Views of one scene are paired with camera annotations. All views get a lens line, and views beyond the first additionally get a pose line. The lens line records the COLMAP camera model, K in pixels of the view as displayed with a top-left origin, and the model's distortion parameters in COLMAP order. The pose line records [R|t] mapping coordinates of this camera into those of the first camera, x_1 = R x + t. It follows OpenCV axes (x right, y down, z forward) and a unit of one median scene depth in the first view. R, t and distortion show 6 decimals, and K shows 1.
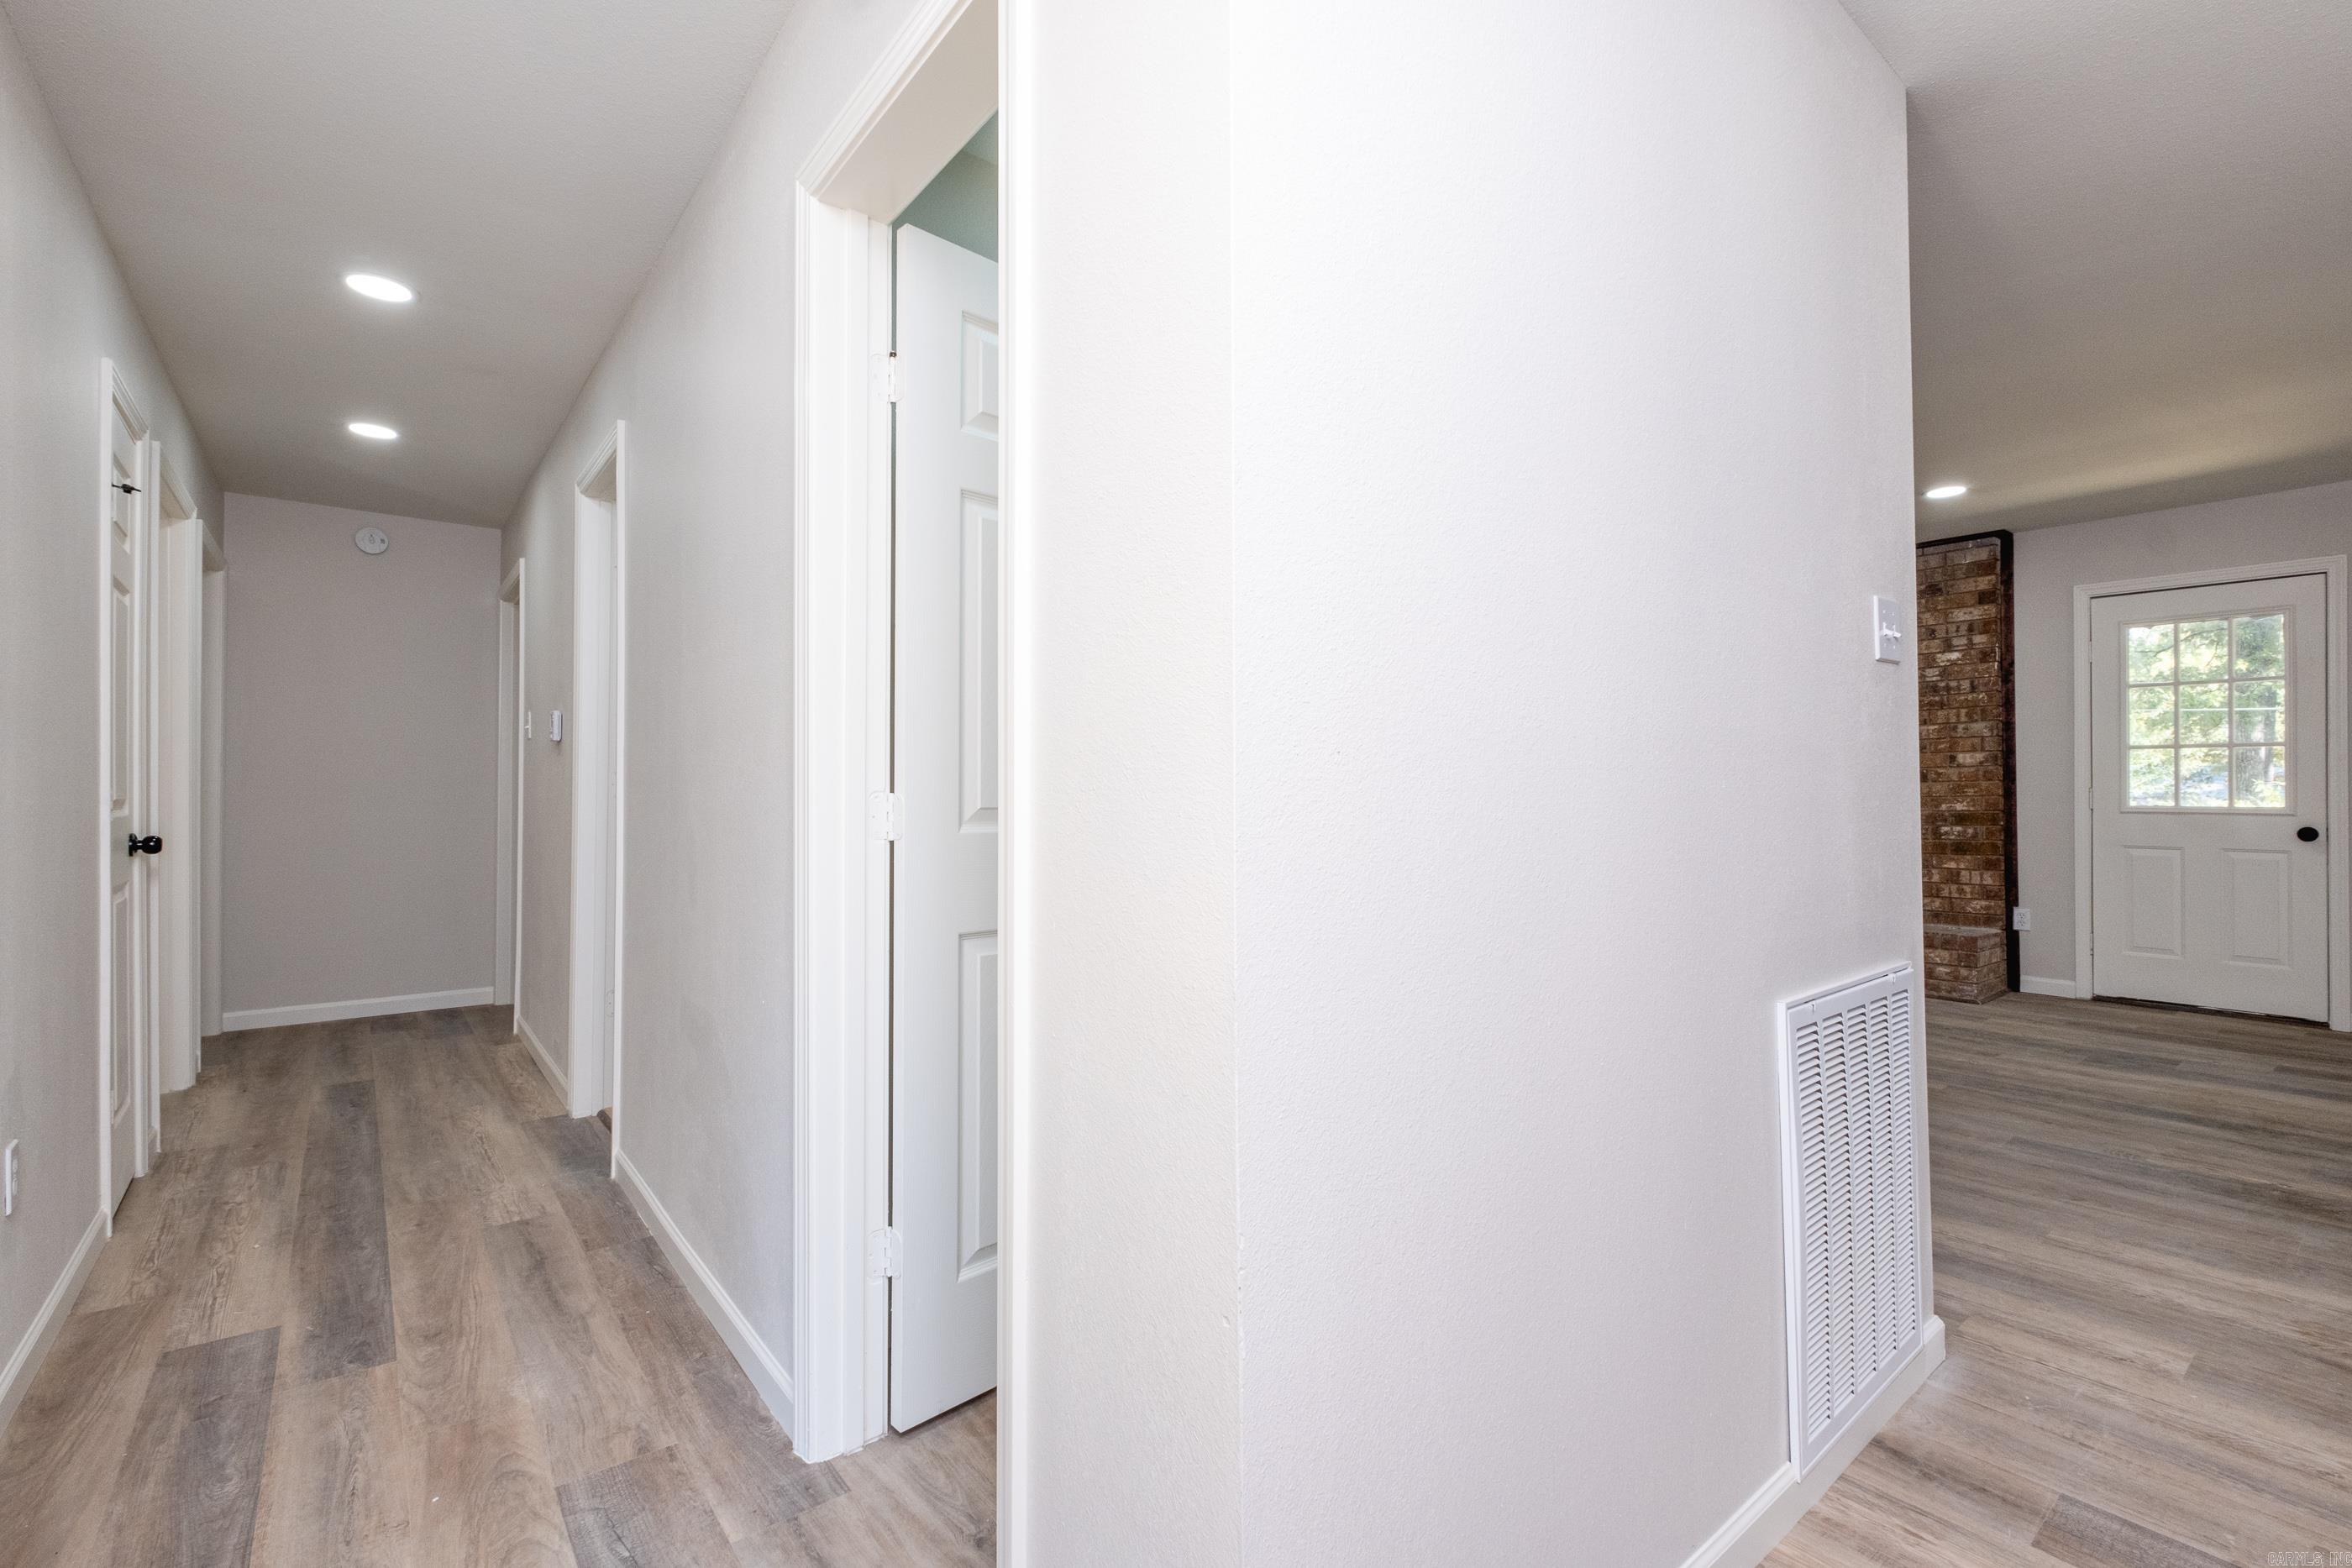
lens RADIAL K [[1041.1, 0, 1176.3], [0, 1041.1, 788.6], [0, 0, 1]] dist [-0.000822, -0.000400]
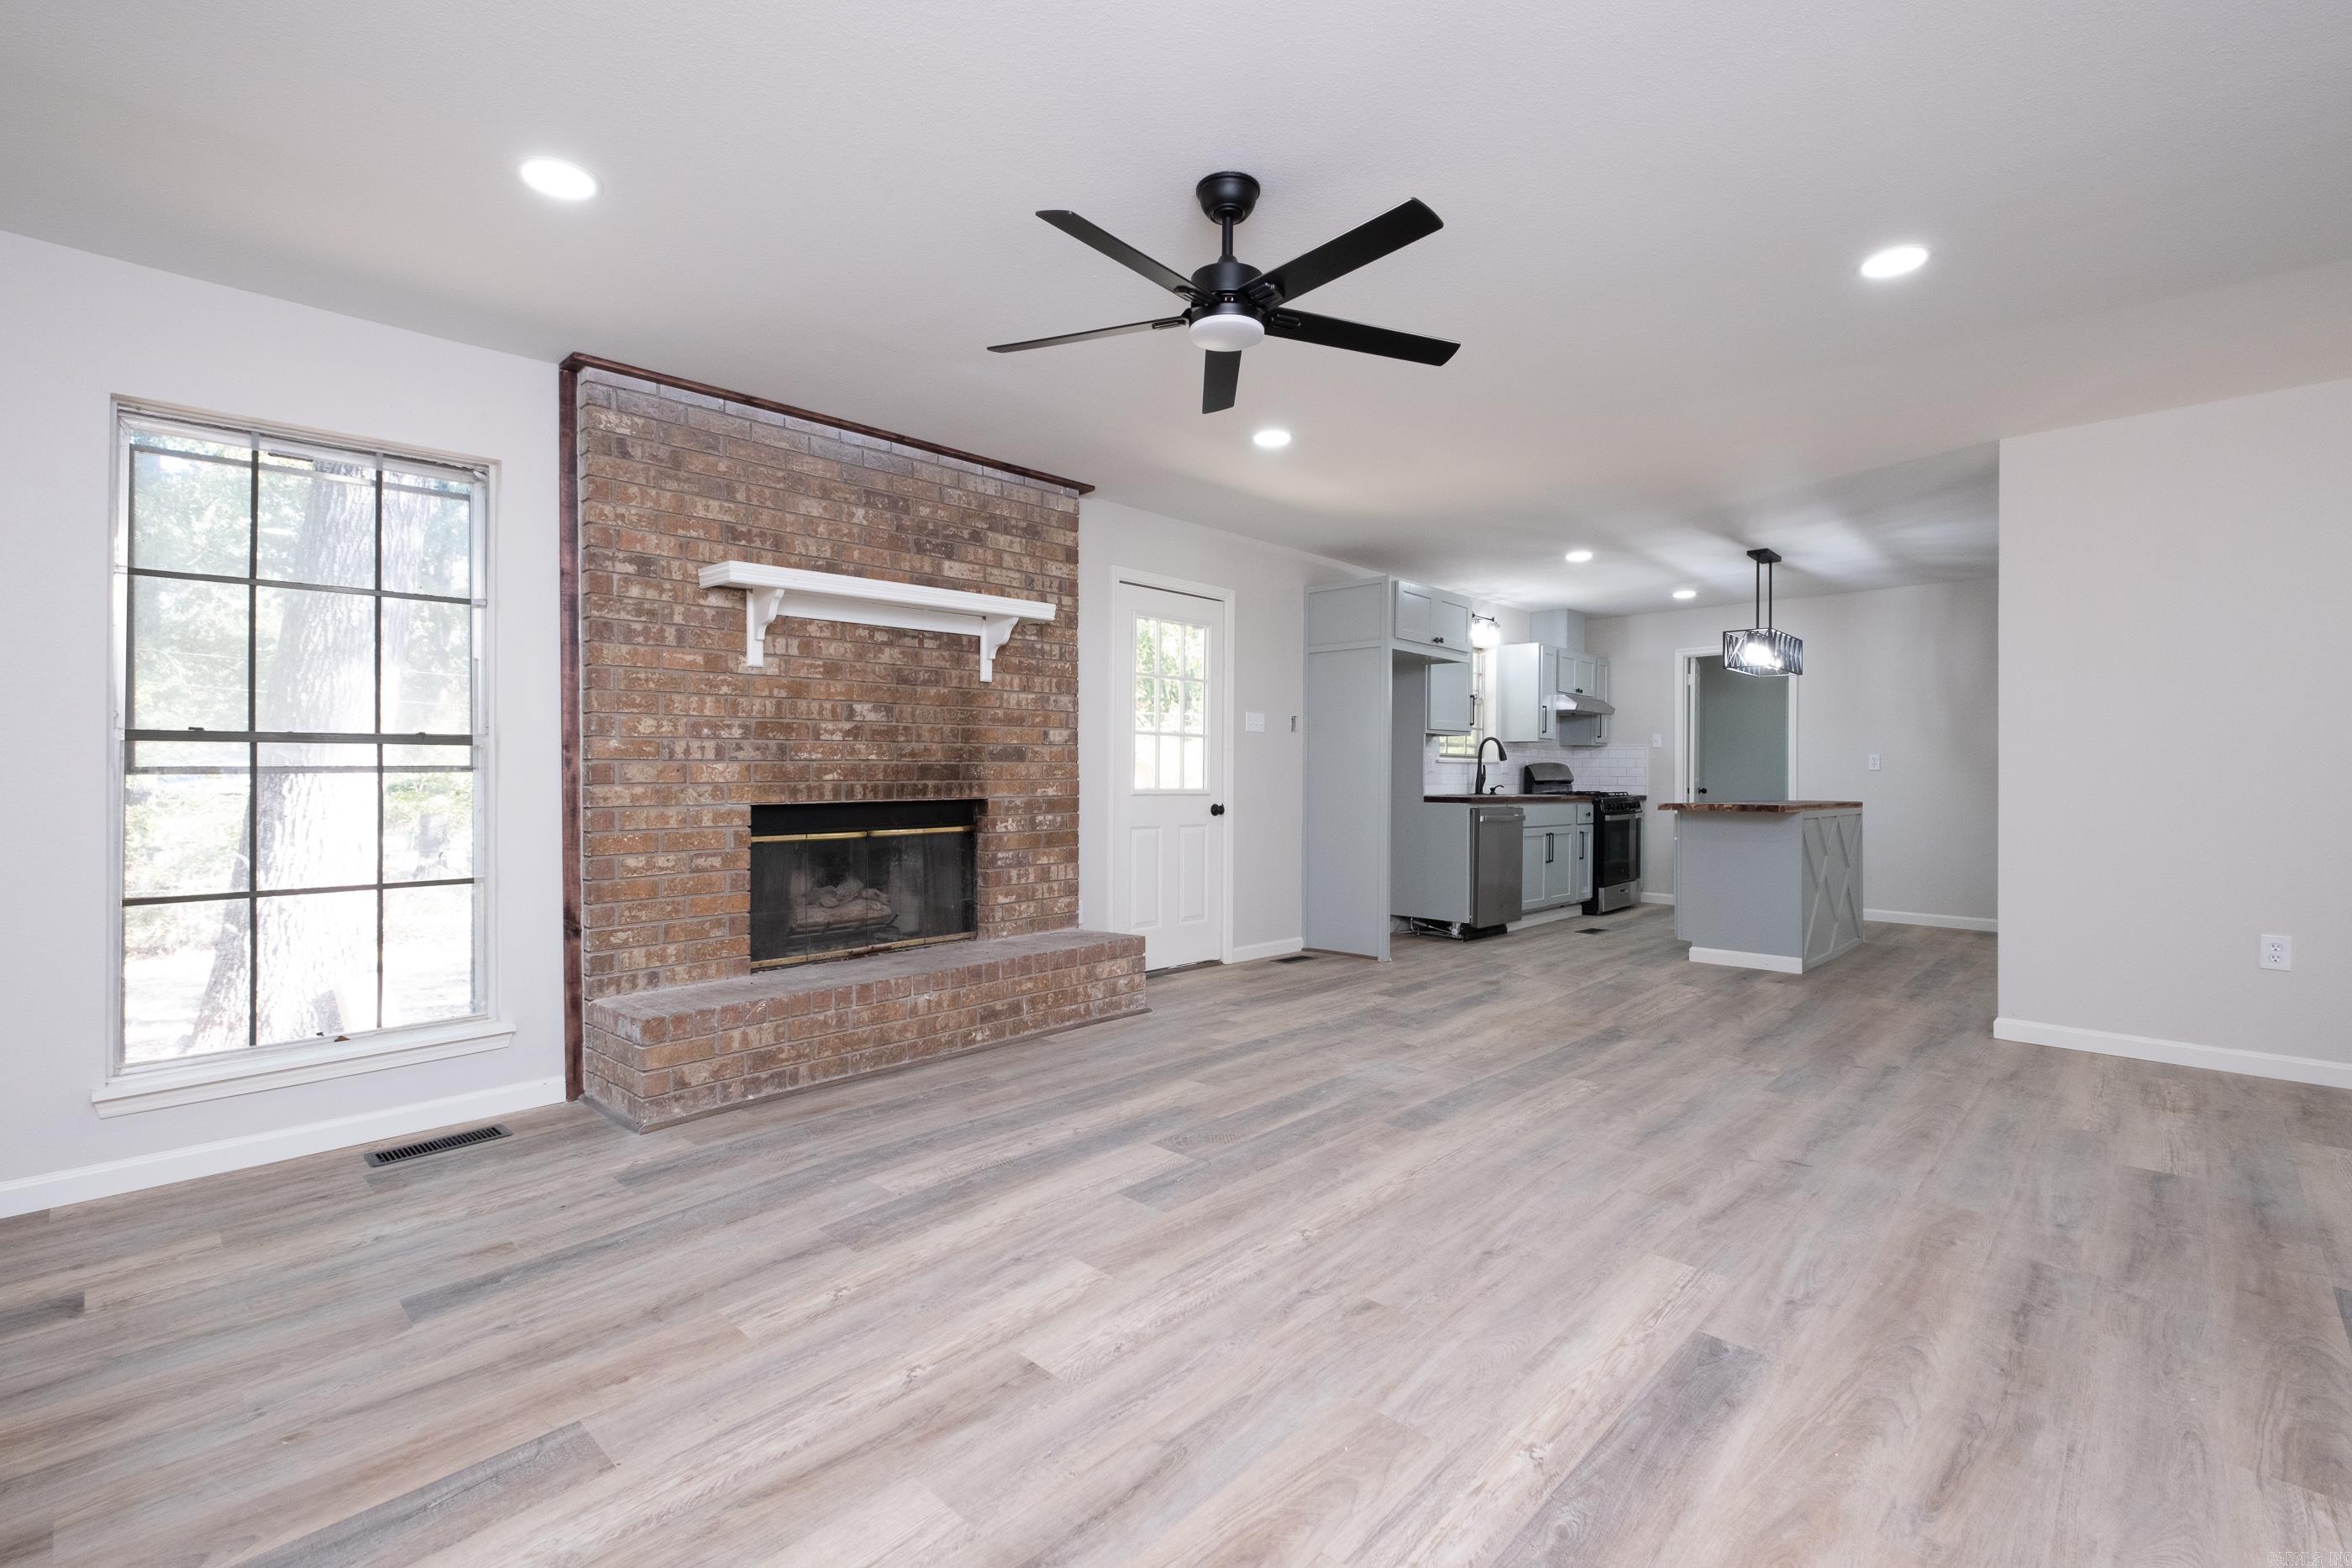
lens RADIAL K [[1044.6, 0, 1186.1], [0, 1044.6, 772.3], [0, 0, 1]] dist [0.003188, 0.000101]
pose [[-0.135292, 0.007902, 0.990774, -0.118428], [-0.006359, 0.999941, -0.008844, 0.008667], [-0.990785, -0.007497, -0.135234, 1.025229]]
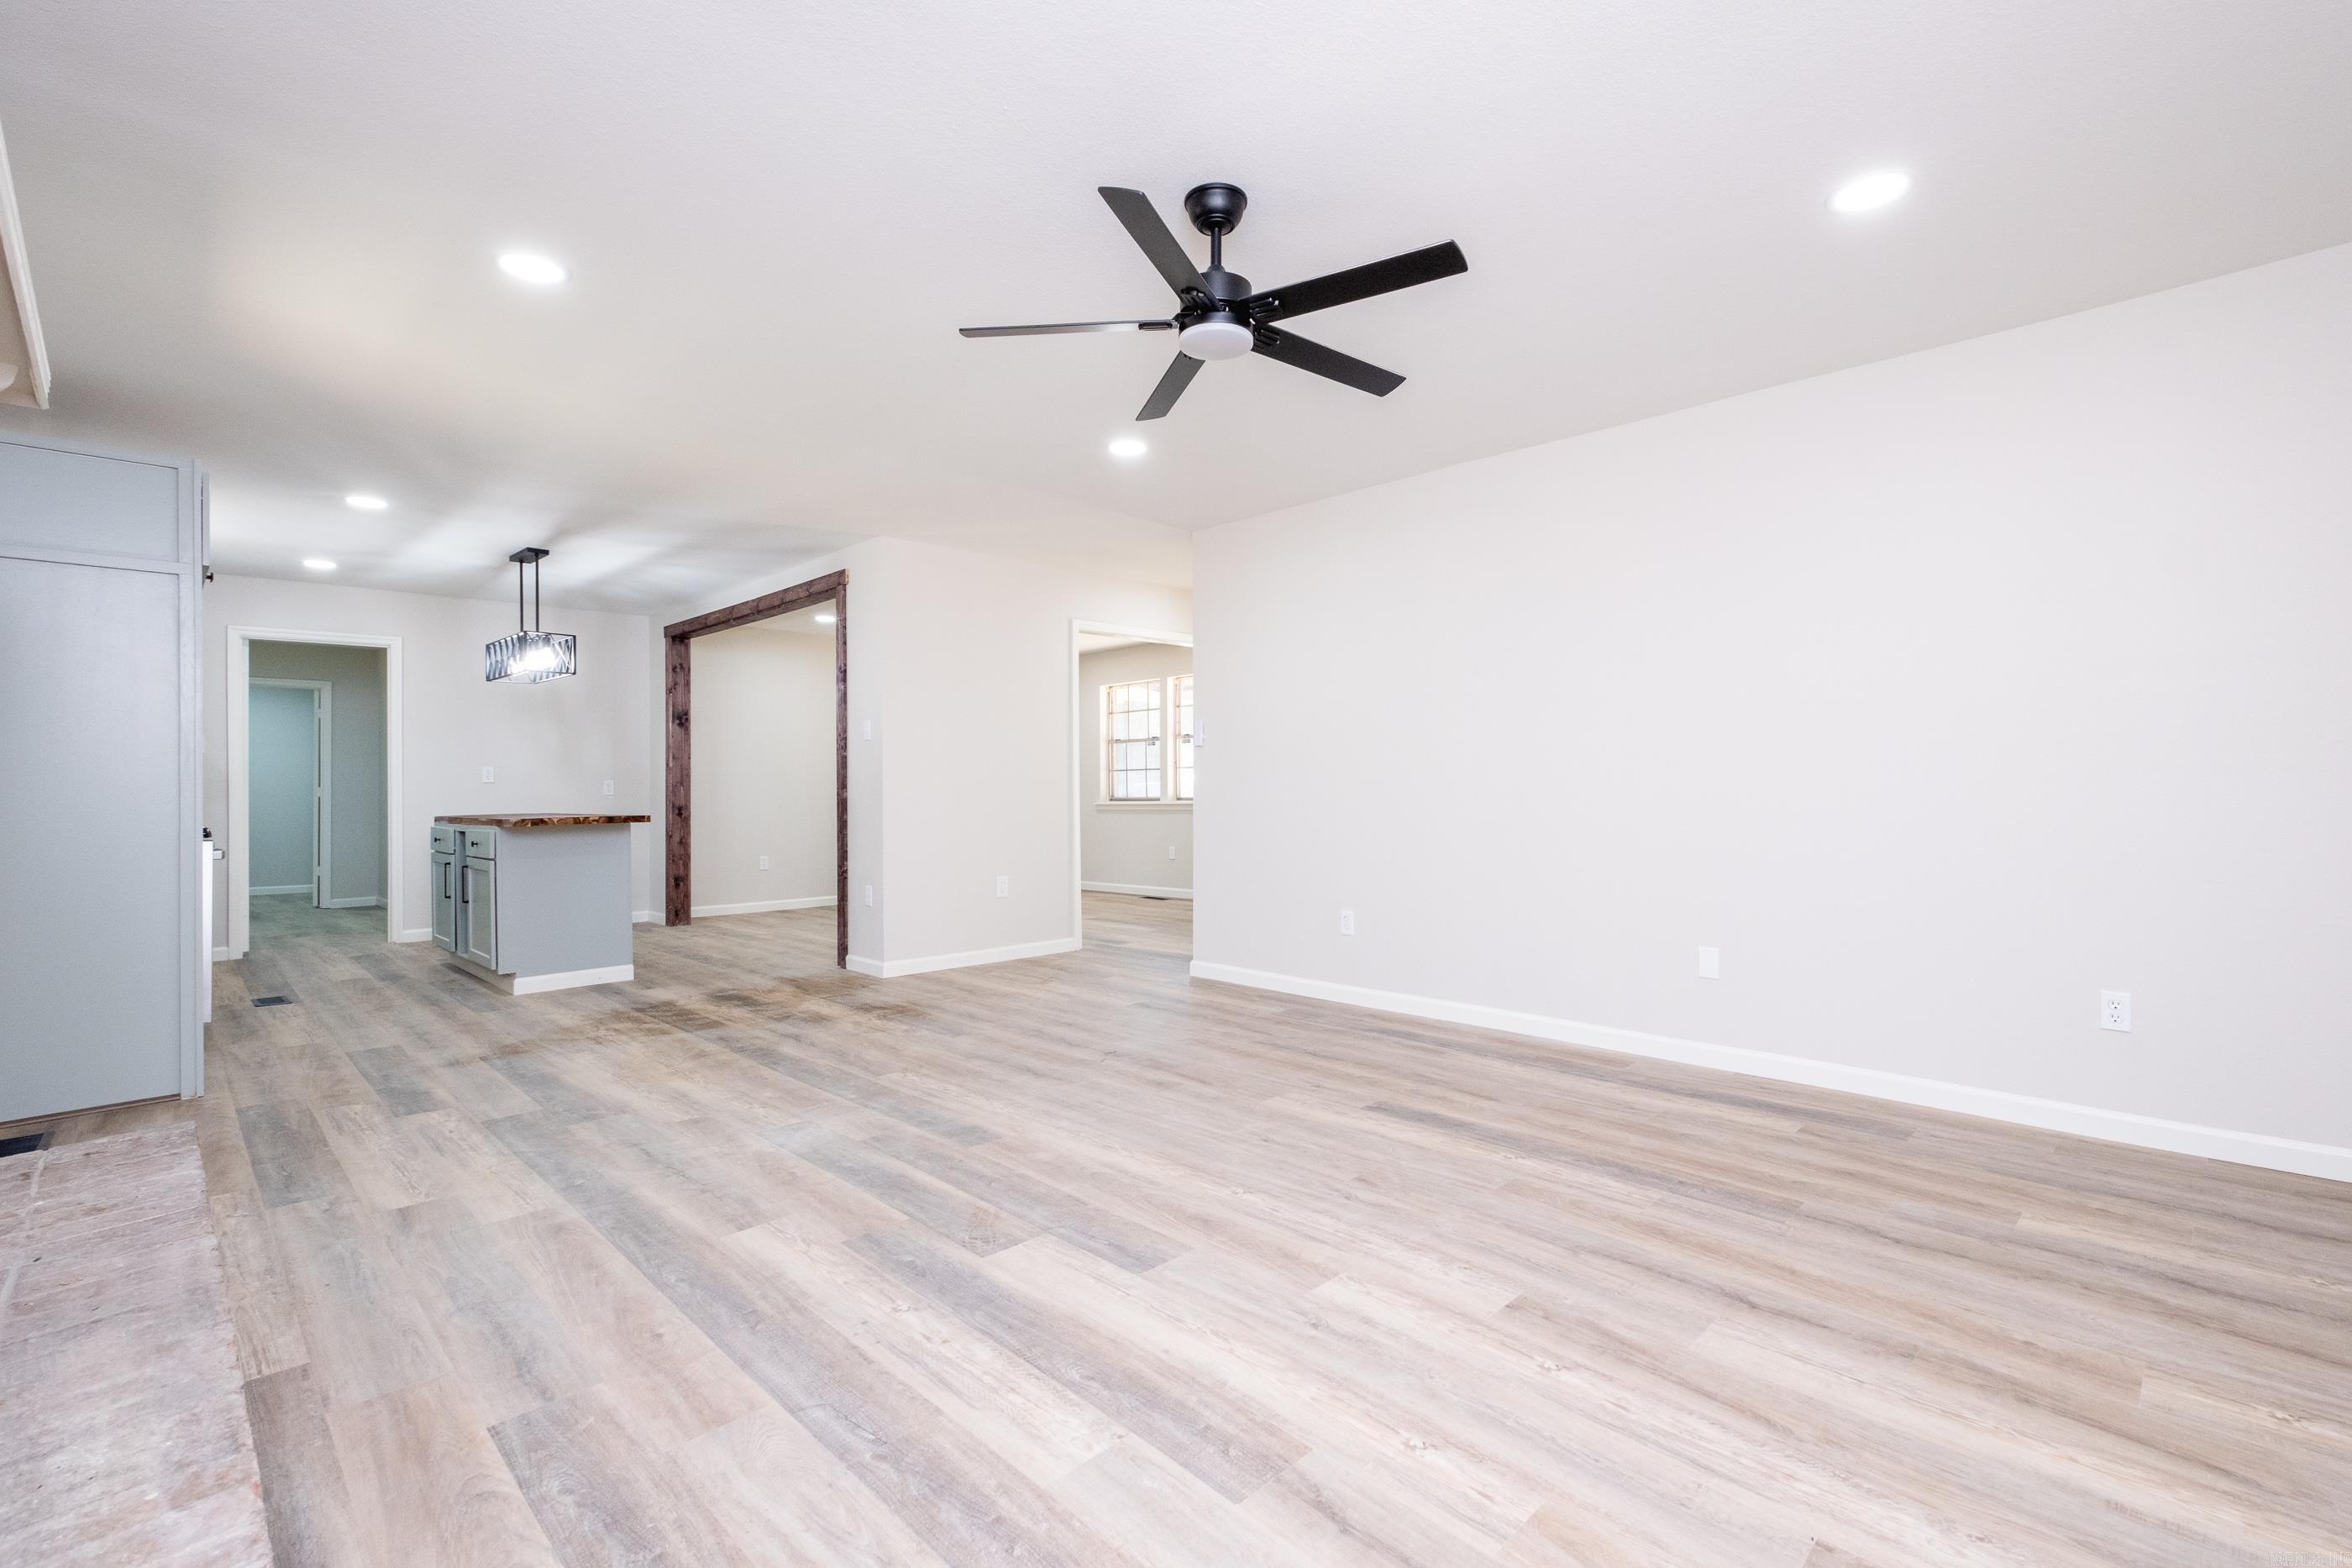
lens RADIAL K [[1038.9, 0, 1179.5], [0, 1038.9, 780.9], [0, 0, 1]] dist [0.001637, -0.000162]
pose [[-0.994234, 0.015048, -0.106168, 0.383112], [0.015960, 0.999843, -0.007741, 0.010638], [0.106034, -0.009390, -0.994318, 1.389617]]
